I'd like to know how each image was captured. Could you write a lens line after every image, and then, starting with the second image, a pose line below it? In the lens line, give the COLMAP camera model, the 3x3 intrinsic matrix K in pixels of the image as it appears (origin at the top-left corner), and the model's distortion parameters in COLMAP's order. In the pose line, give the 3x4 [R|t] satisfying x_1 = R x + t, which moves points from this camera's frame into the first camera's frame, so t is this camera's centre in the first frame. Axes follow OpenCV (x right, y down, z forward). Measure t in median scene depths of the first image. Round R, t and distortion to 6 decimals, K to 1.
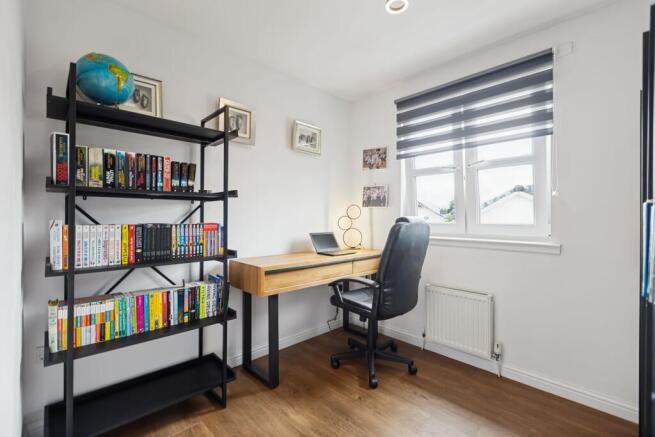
lens RADIAL K [[289.5, 0, 327.5], [0, 289.5, 218.5], [0, 0, 1]] dist [0.000596, 0.000032]
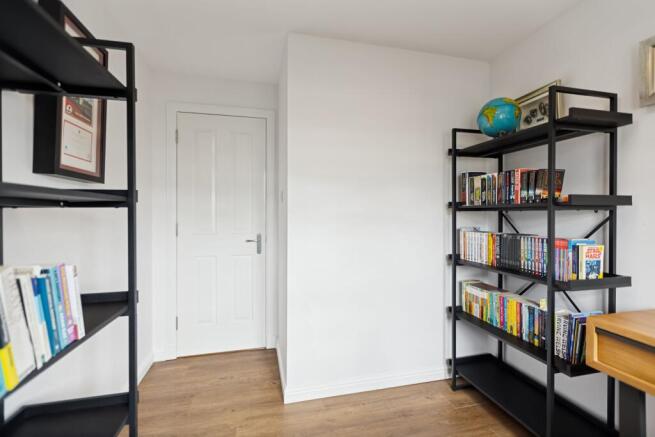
lens RADIAL K [[289.5, 0, 327.5], [0, 289.5, 218.5], [0, 0, 1]] dist [0.000596, 0.000032]
pose [[-0.507148, 0.008635, -0.861816, 0.649216], [-0.006209, 0.999887, 0.013673, -0.049623], [0.861837, 0.012286, -0.507037, 0.938376]]
